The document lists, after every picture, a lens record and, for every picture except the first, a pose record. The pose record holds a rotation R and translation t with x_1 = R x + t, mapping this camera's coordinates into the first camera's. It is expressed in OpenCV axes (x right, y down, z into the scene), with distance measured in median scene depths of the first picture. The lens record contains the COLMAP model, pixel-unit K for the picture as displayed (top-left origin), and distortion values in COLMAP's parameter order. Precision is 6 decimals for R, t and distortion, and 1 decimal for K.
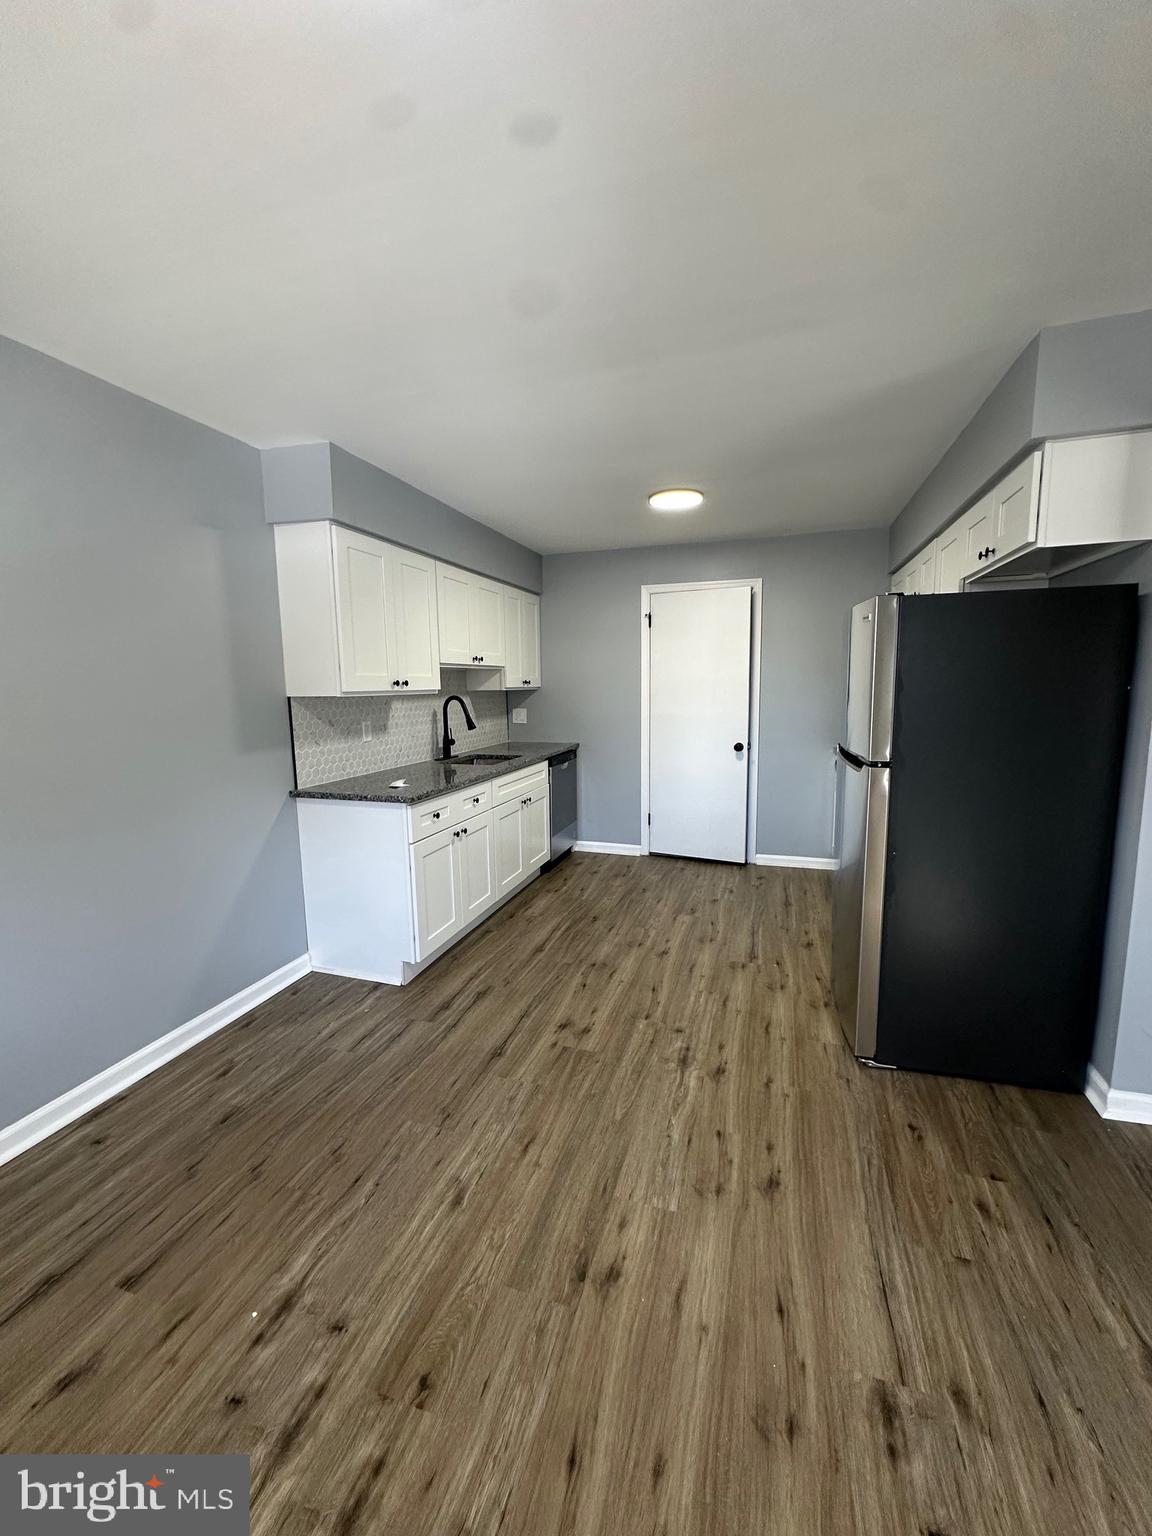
lens RADIAL K [[611.5, 0, 576.7], [0, 611.5, 766.5], [0, 0, 1]] dist [-0.003989, 0.000695]
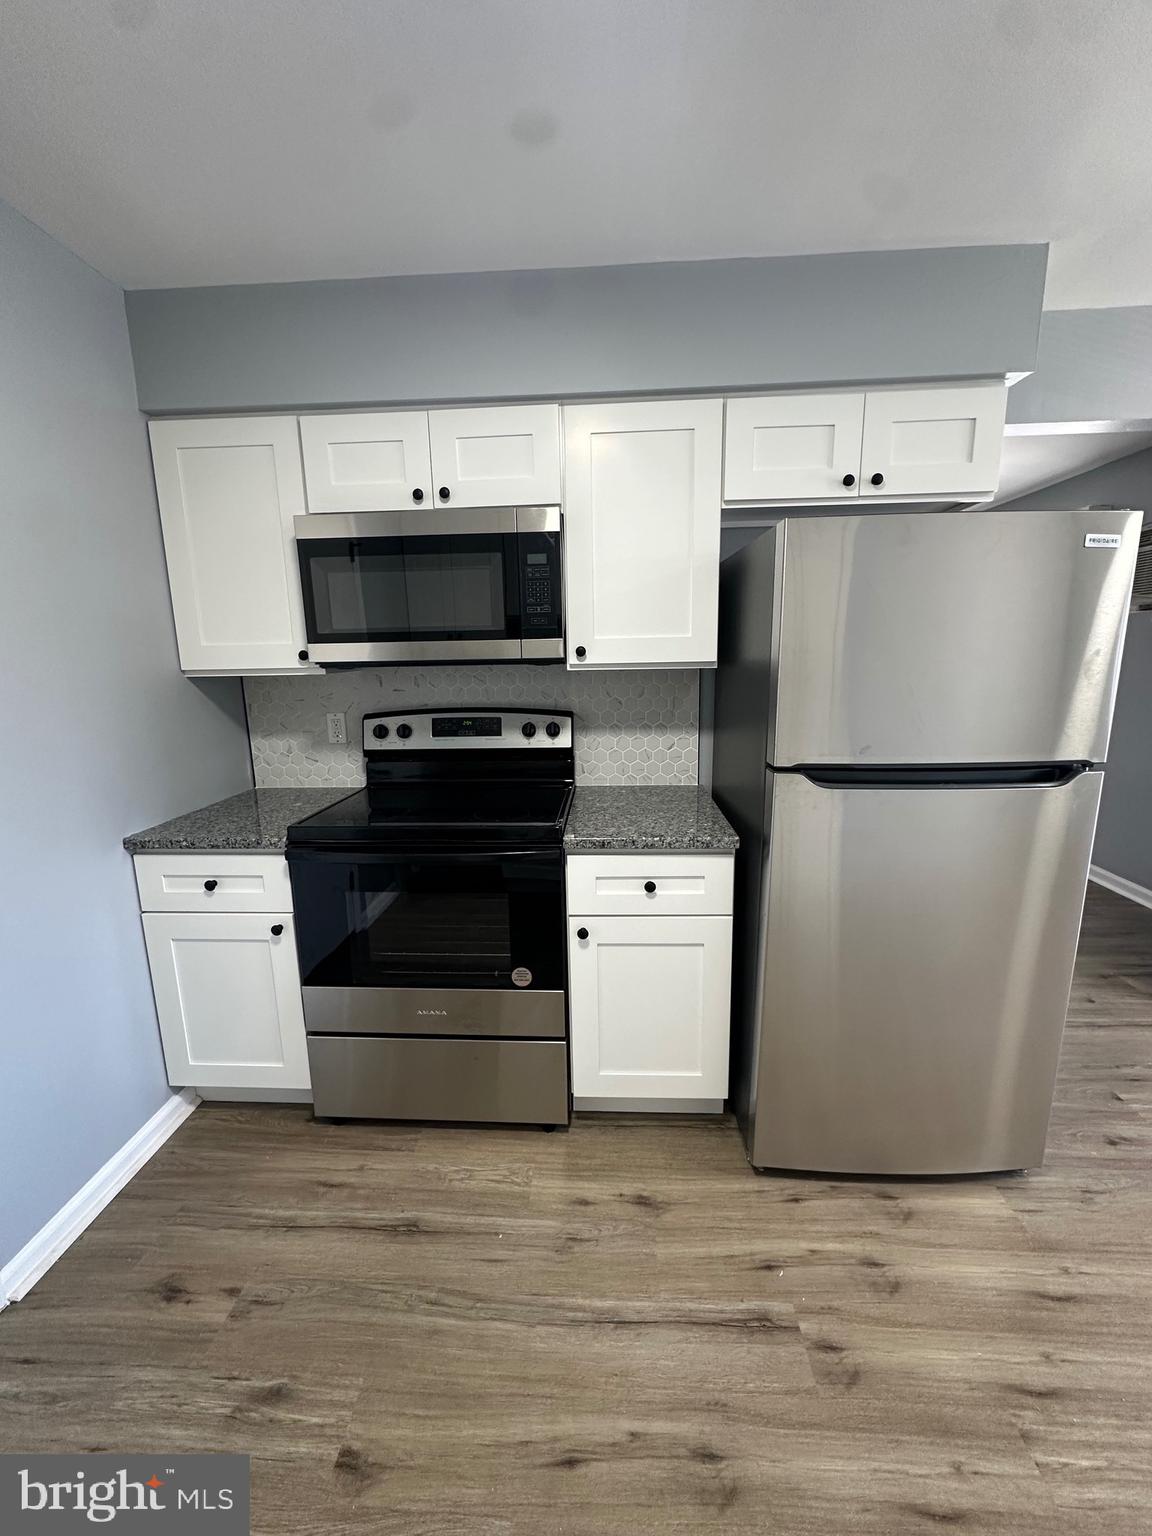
lens RADIAL K [[611.5, 0, 576.7], [0, 611.5, 766.5], [0, 0, 1]] dist [-0.003989, 0.000695]
pose [[-0.255537, -0.159420, 0.953565, -0.011413], [0.151848, 0.967452, 0.202434, -0.158330], [-0.954800, 0.196526, -0.223012, 1.174252]]
